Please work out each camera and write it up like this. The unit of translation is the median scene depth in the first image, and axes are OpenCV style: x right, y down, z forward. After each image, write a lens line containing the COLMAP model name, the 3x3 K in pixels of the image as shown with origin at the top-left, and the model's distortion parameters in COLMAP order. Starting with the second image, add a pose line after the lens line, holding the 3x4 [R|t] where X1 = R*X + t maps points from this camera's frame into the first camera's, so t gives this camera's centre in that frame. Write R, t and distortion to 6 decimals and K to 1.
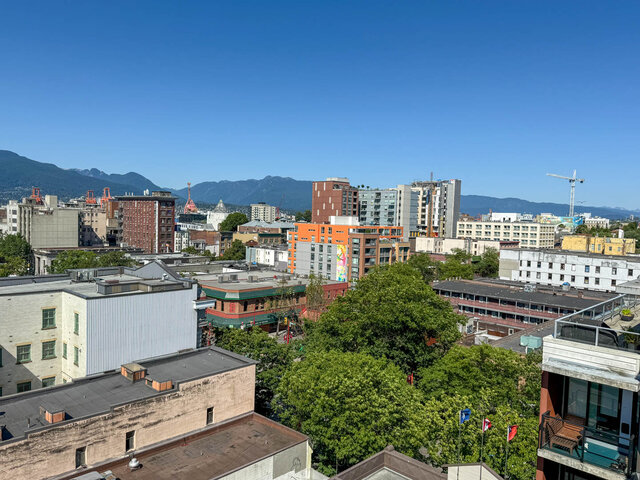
lens RADIAL K [[496.0, 0, 303.1], [0, 496.0, 240.5], [0, 0, 1]] dist [0.001092, -0.003005]
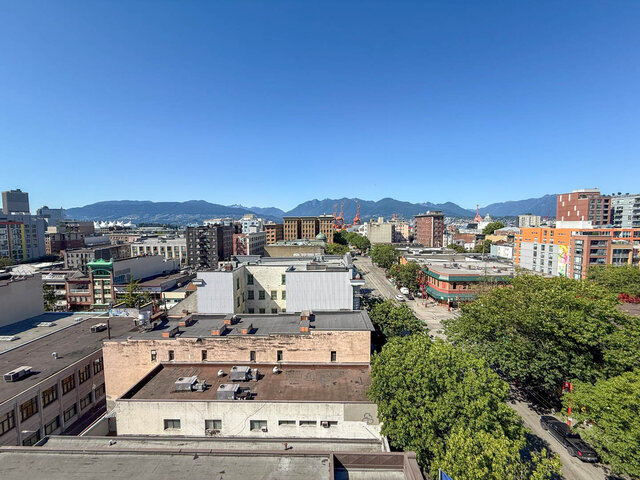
lens RADIAL K [[252.1, 0, 320.0], [0, 252.1, 240.0], [0, 0, 1]] dist [0.001355, 0.000171]
pose [[0.676026, 0.011061, -0.736795, 0.131160], [-0.007665, 0.999939, 0.007979, -0.004333], [0.736838, 0.000253, 0.676070, 0.164798]]
